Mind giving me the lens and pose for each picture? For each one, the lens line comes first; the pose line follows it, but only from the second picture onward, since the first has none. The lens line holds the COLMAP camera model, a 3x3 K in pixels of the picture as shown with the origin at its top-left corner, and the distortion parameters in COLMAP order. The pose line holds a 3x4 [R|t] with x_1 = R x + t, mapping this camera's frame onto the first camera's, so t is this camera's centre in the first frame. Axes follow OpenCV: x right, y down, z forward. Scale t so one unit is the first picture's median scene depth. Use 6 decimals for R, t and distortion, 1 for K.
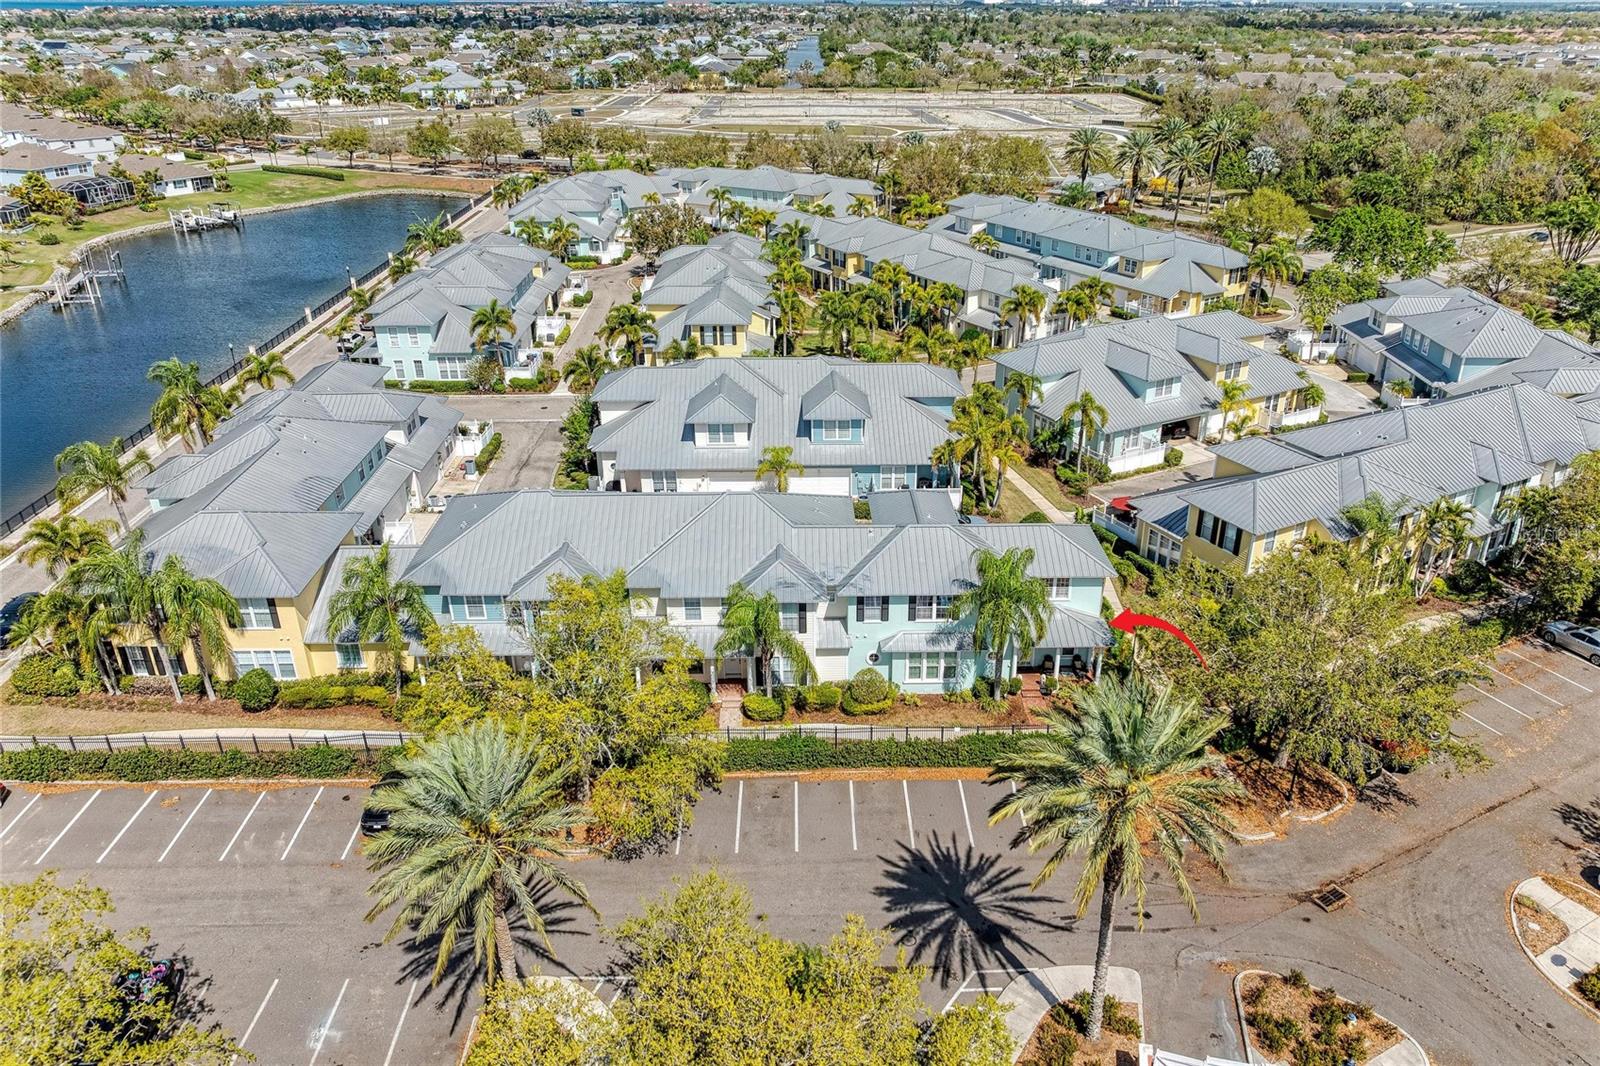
lens RADIAL K [[1117.3, 0, 826.2], [0, 1117.3, 533.1], [0, 0, 1]] dist [-0.018986, -0.005839]
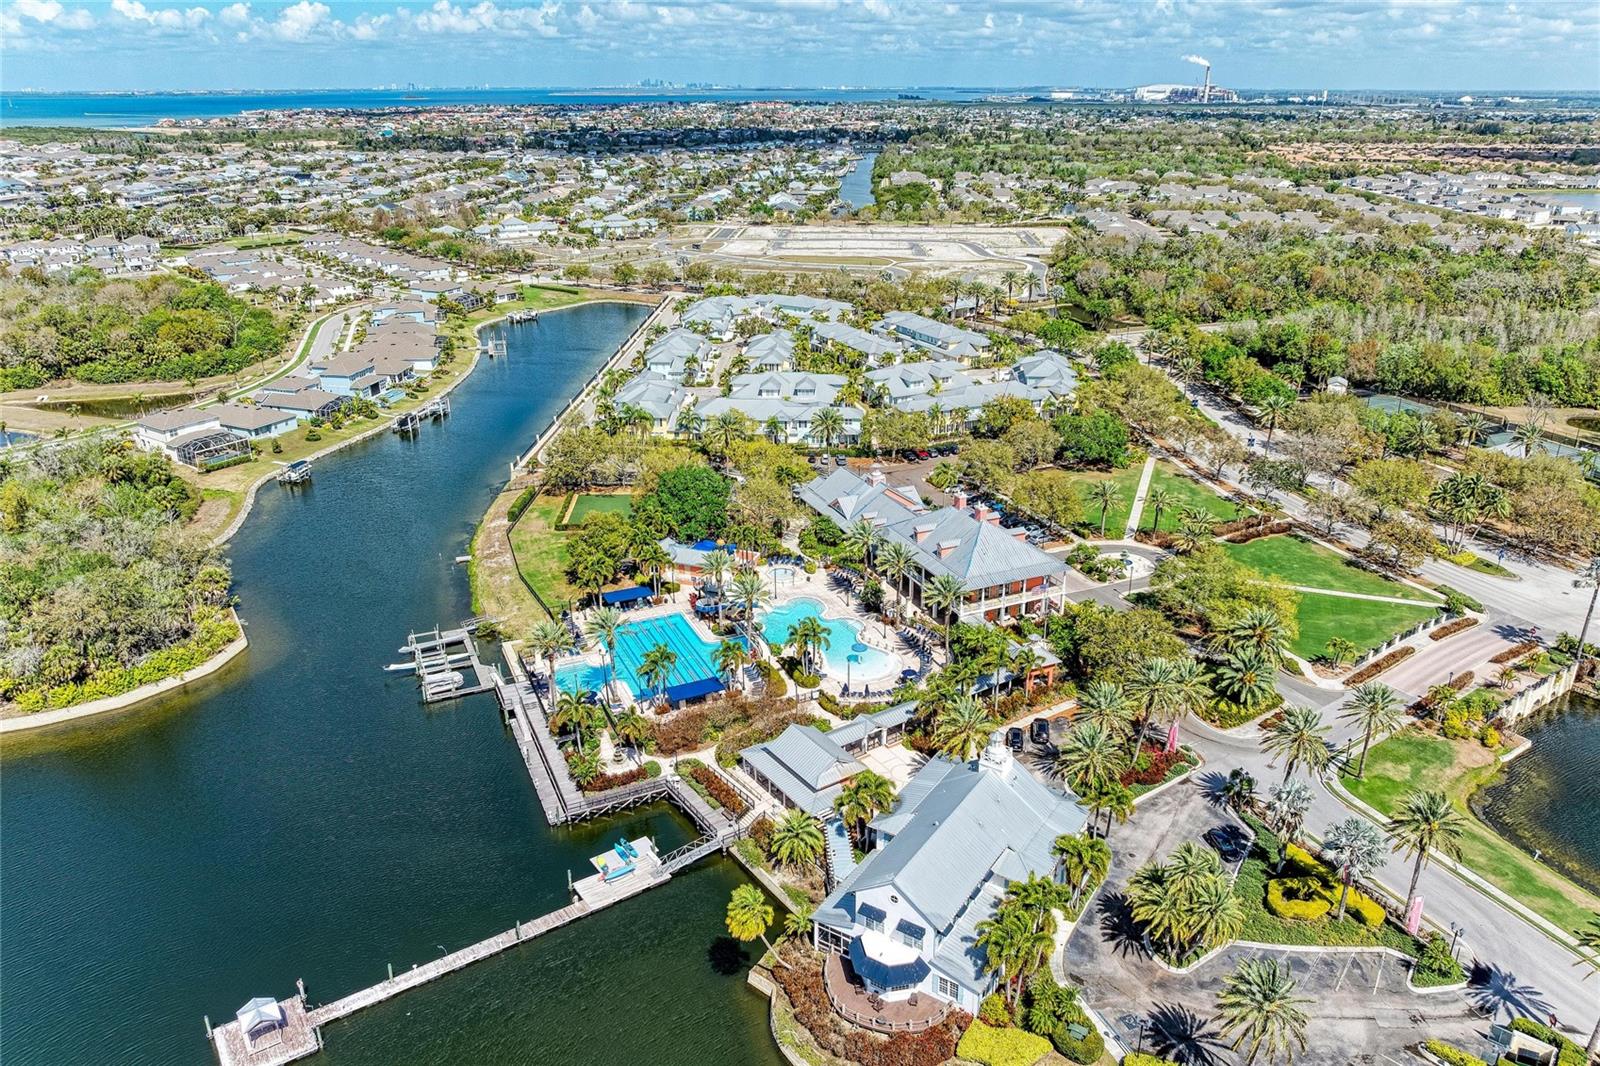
lens RADIAL K [[1106.2, 0, 816.6], [0, 1106.2, 559.7], [0, 0, 1]] dist [-0.014825, -0.007764]
pose [[0.997304, 0.024949, -0.069009, 0.100991], [-0.027864, 0.998745, -0.041618, 0.192110], [0.067884, 0.043429, 0.996748, -0.799038]]
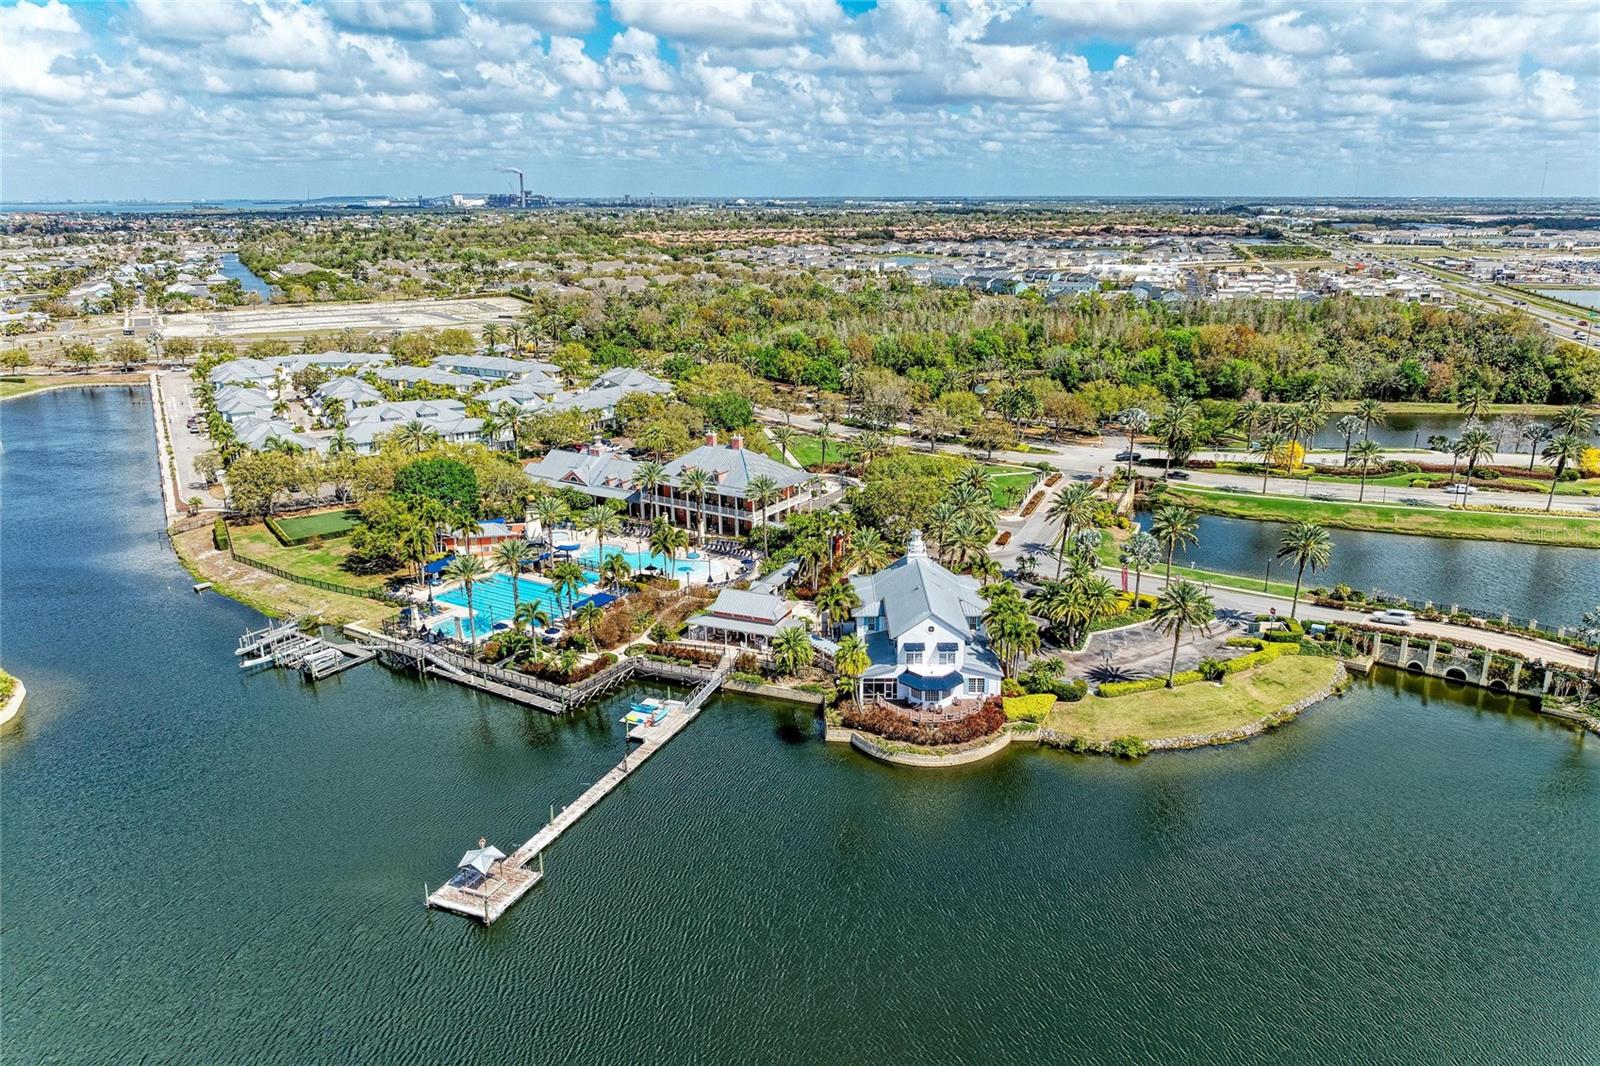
lens RADIAL K [[1117.3, 0, 826.2], [0, 1117.3, 533.1], [0, 0, 1]] dist [-0.018986, -0.005839]
pose [[0.873778, -0.146237, 0.463817, -0.199849], [0.215546, 0.971381, -0.099797, 0.300512], [-0.435949, 0.187174, 0.880292, -0.861020]]
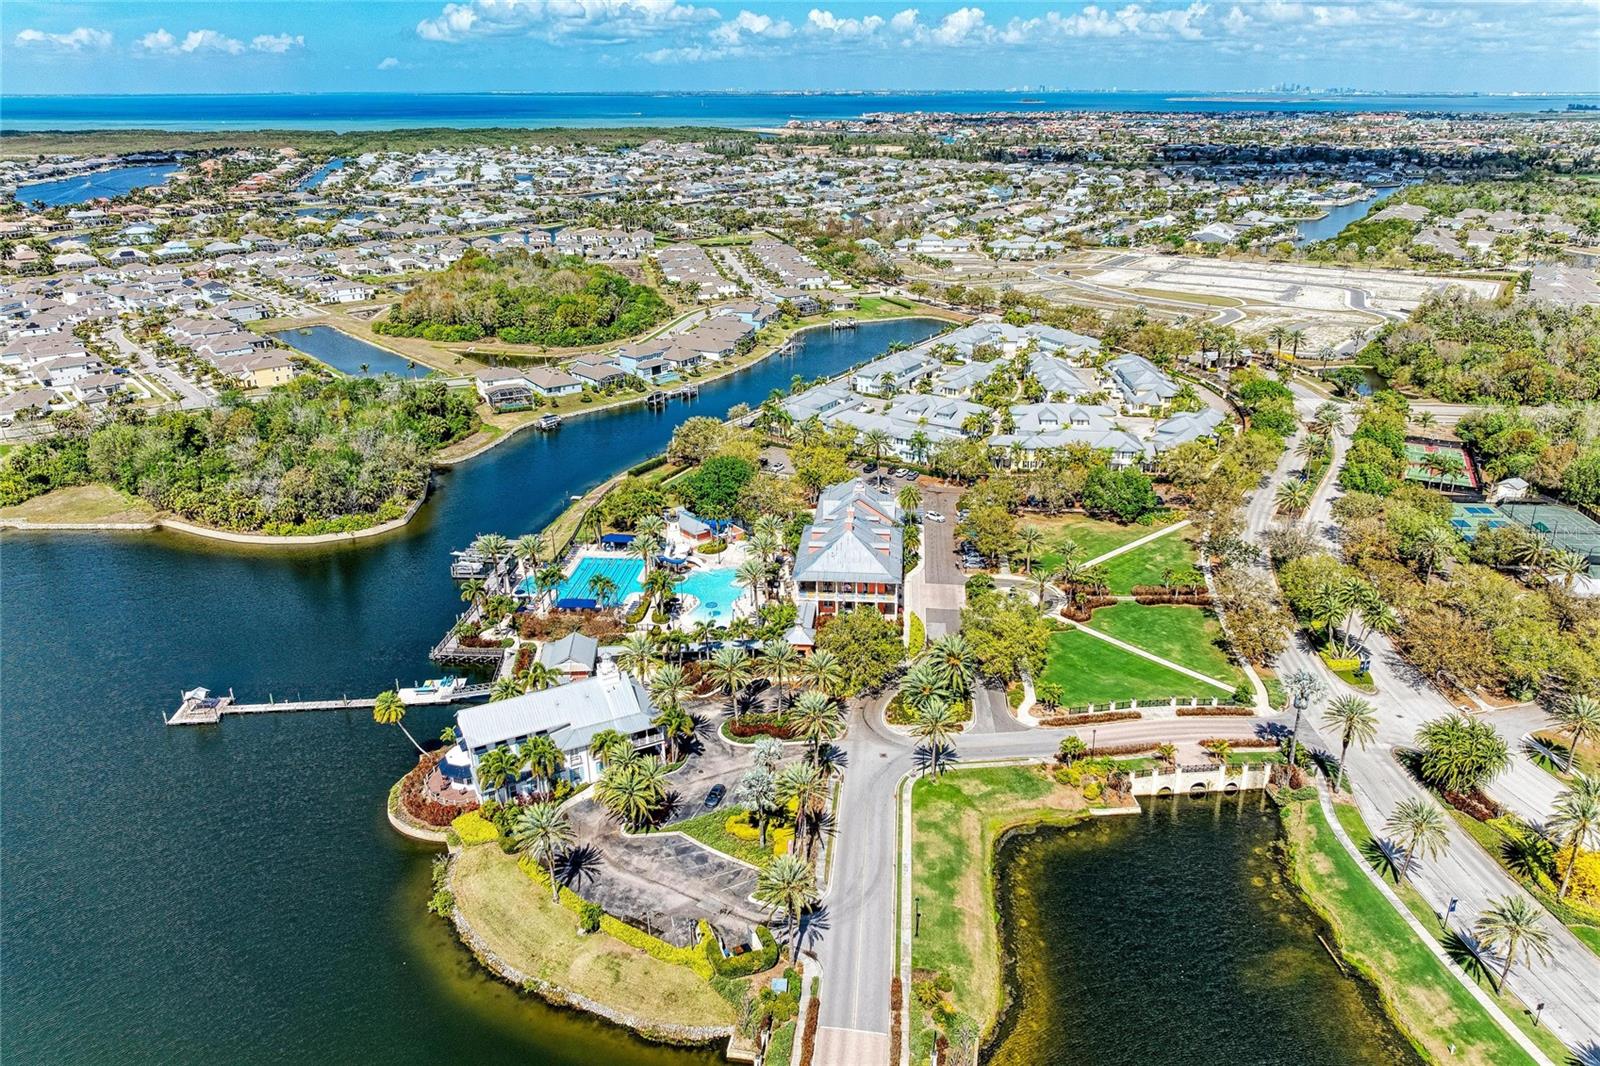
lens RADIAL K [[1117.3, 0, 826.2], [0, 1117.3, 533.1], [0, 0, 1]] dist [-0.018986, -0.005839]
pose [[0.835066, 0.199429, -0.512730, 0.608860], [-0.234412, 0.972130, -0.003664, 0.142179], [0.497710, 0.123250, 0.858542, -0.853277]]
